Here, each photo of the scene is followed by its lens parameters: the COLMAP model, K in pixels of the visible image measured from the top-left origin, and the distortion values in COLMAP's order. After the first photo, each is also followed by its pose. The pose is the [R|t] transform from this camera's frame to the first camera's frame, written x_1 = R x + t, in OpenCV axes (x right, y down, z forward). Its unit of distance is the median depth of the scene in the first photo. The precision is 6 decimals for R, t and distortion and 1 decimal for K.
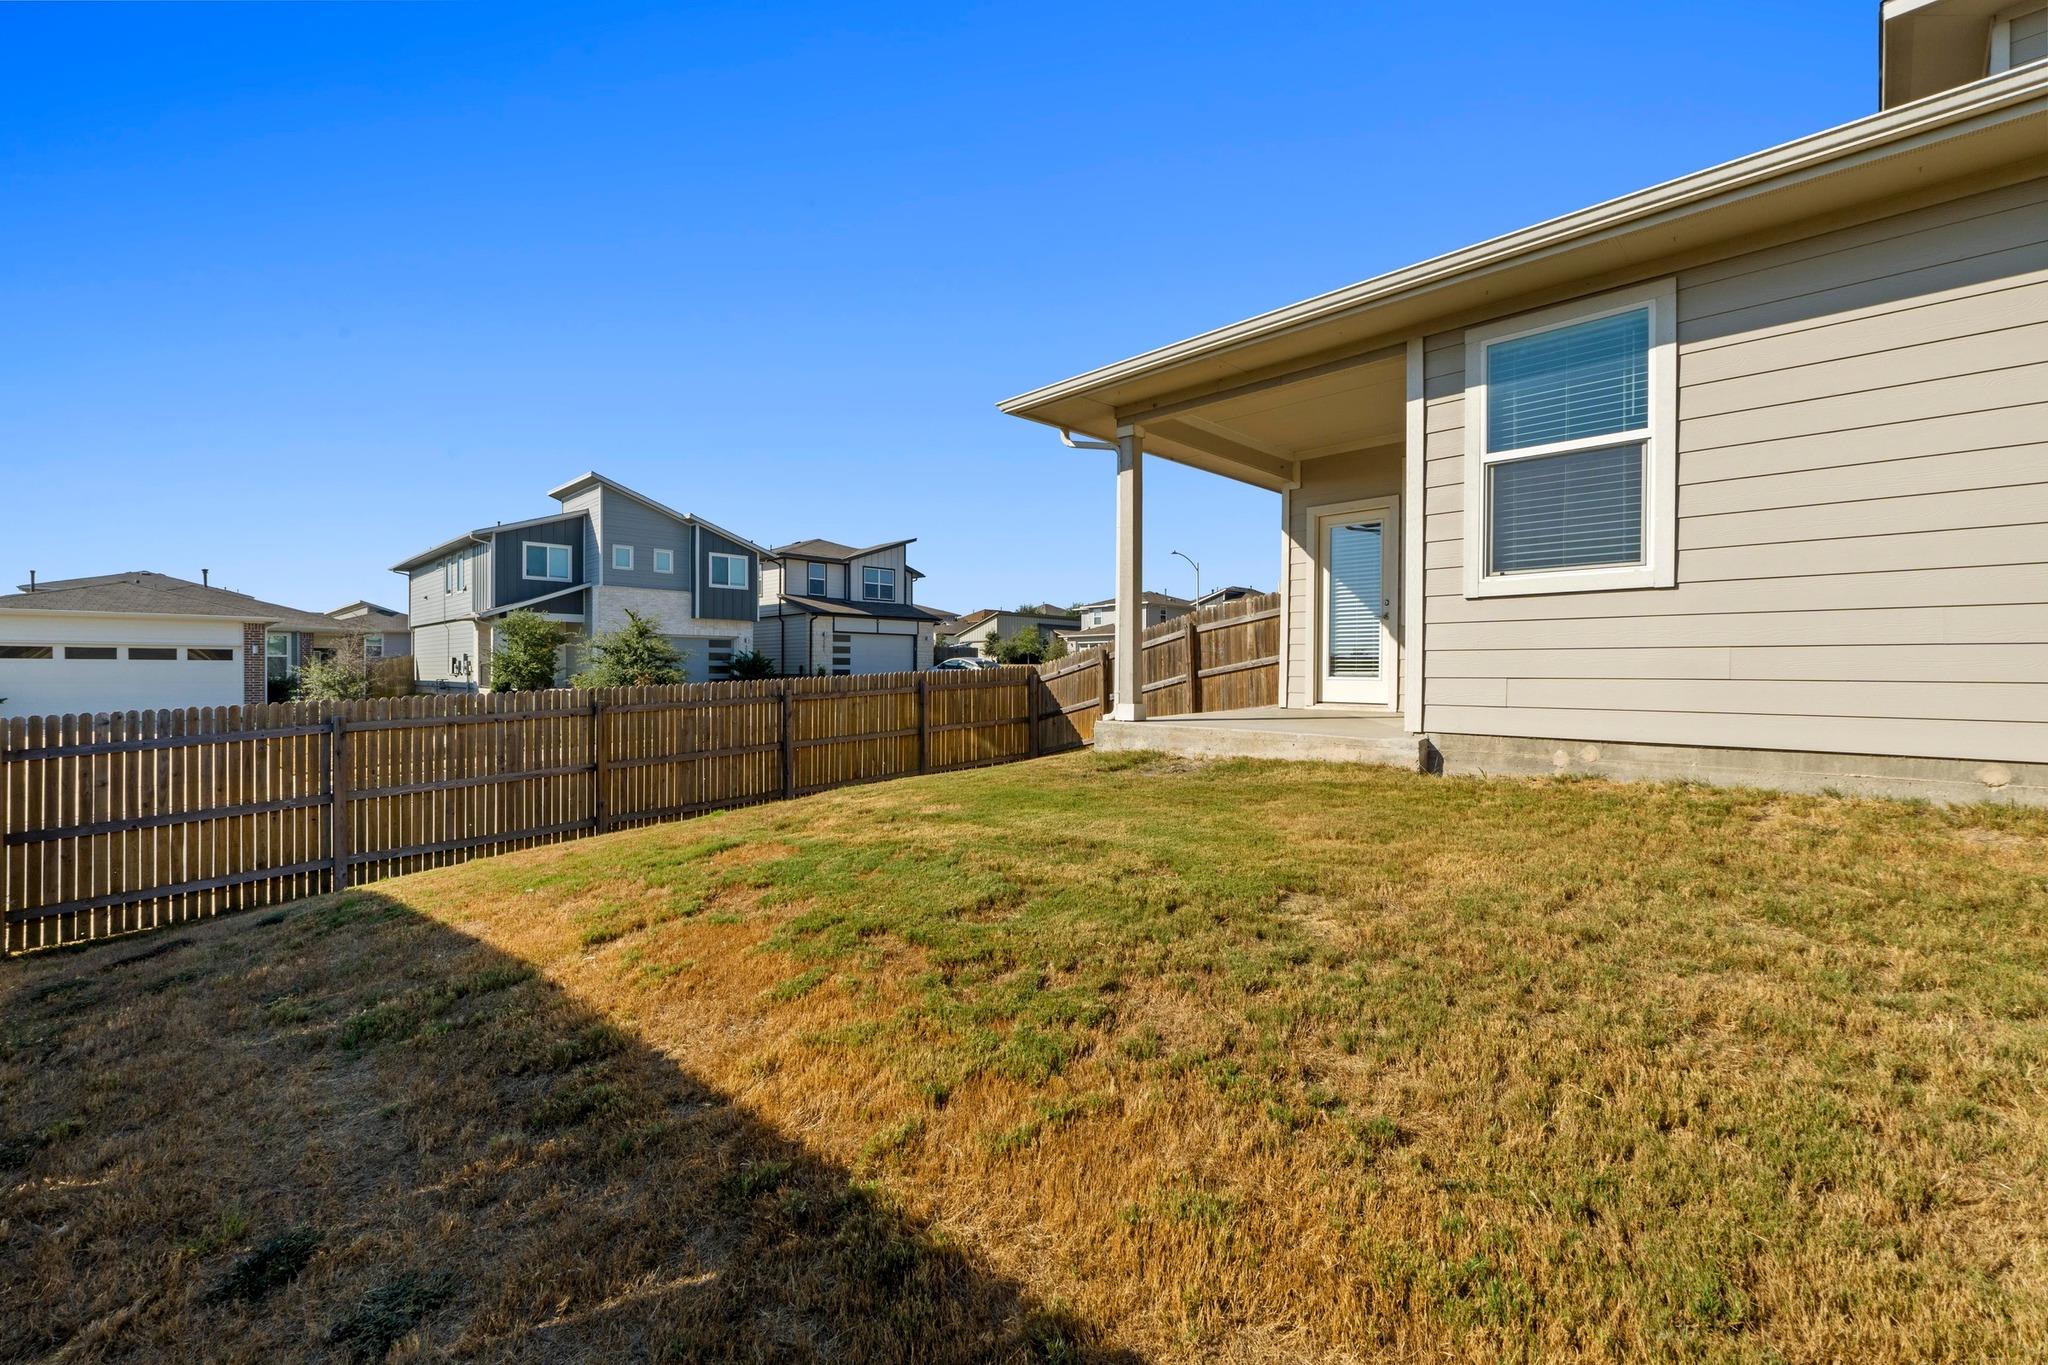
lens RADIAL K [[869.5, 0, 1021.0], [0, 869.5, 664.7], [0, 0, 1]] dist [-0.004278, -0.000139]
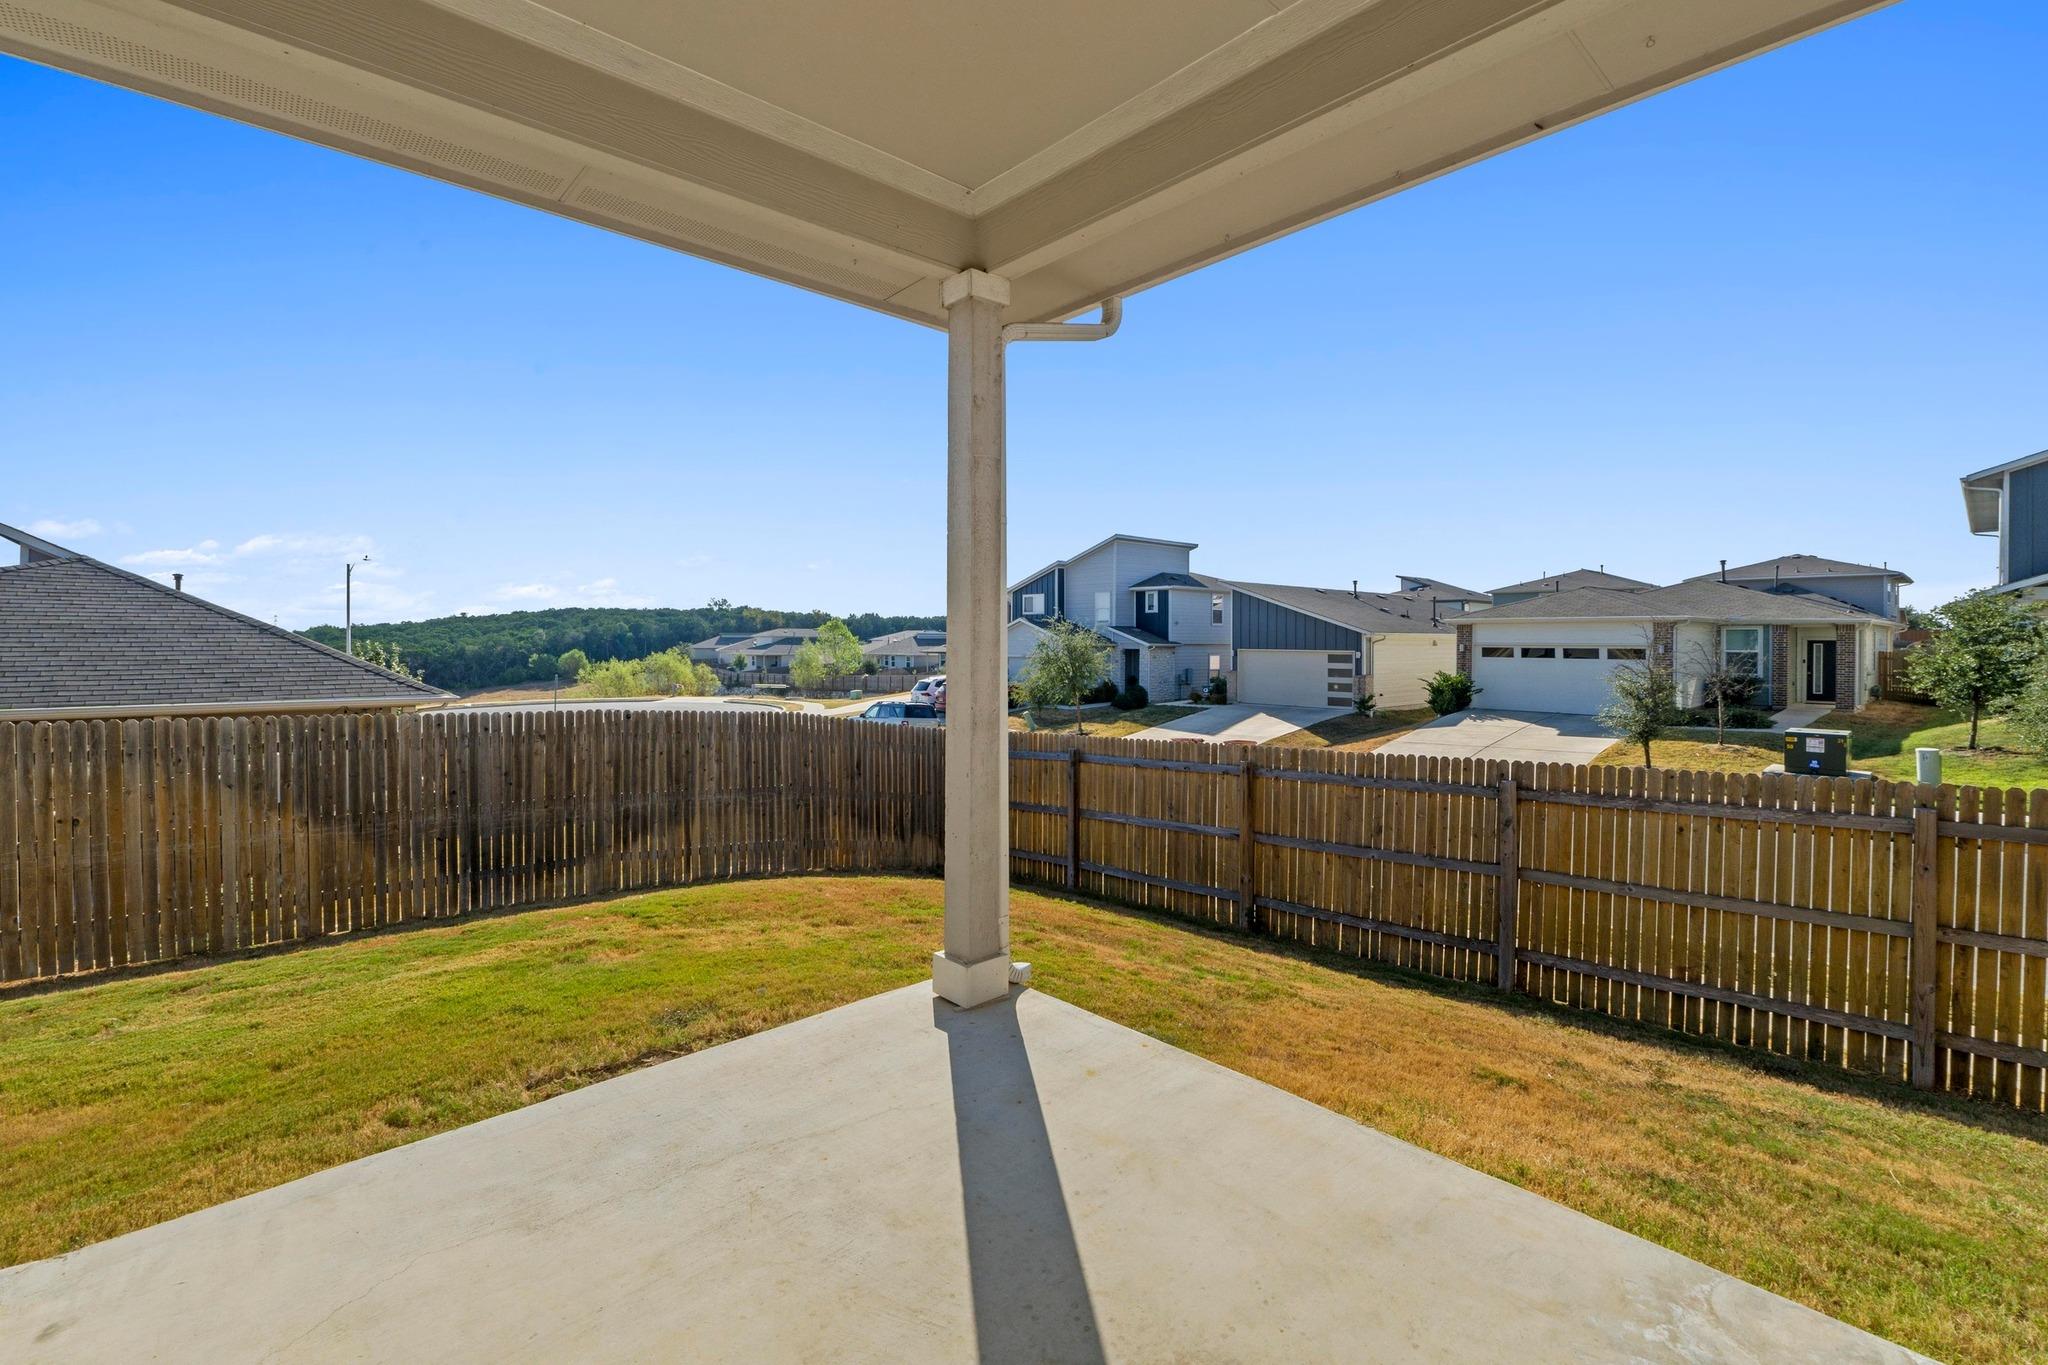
lens RADIAL K [[902.9, 0, 1022.2], [0, 902.9, 662.3], [0, 0, 1]] dist [0.000109, 0.000028]
pose [[-0.032716, 0.023496, -0.999188, 0.163137], [0.004151, 0.999718, 0.023373, -0.030398], [0.999456, -0.003383, -0.032804, 0.321767]]
